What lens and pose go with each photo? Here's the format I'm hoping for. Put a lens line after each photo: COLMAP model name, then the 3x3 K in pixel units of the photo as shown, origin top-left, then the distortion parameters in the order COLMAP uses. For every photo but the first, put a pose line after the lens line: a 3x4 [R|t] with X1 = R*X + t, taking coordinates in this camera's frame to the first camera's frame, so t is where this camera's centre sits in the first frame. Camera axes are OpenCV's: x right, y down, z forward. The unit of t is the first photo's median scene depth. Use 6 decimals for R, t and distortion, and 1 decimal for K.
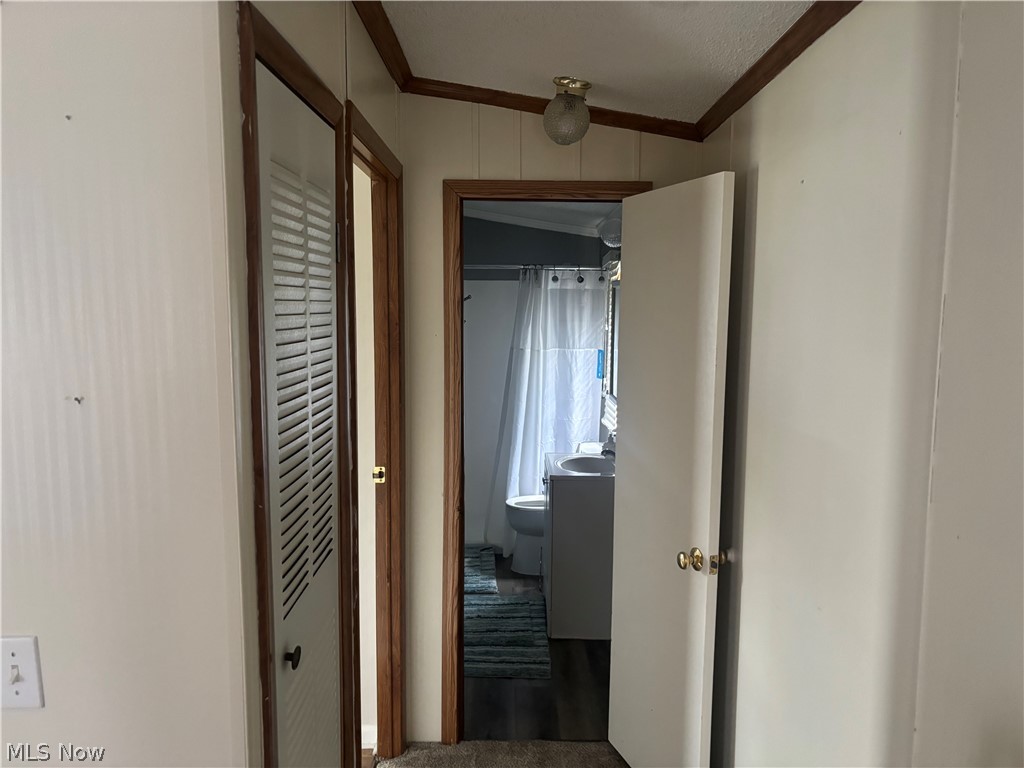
lens RADIAL K [[775.1, 0, 512.0], [0, 775.1, 384.0], [0, 0, 1]] dist [0.040890, -0.001302]
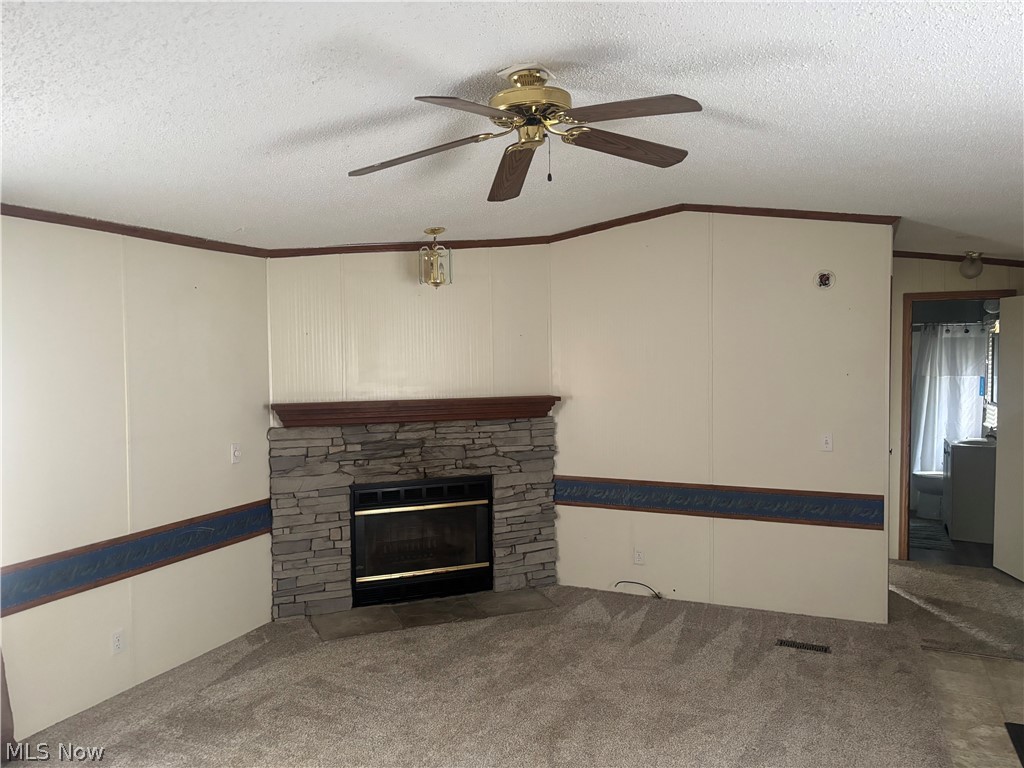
lens RADIAL K [[775.1, 0, 512.0], [0, 775.1, 384.0], [0, 0, 1]] dist [0.040890, -0.001302]
pose [[0.917014, 0.003291, -0.398842, -0.117636], [-0.025691, 0.998377, -0.050830, 0.072591], [0.398028, 0.056858, 0.915610, -0.782200]]
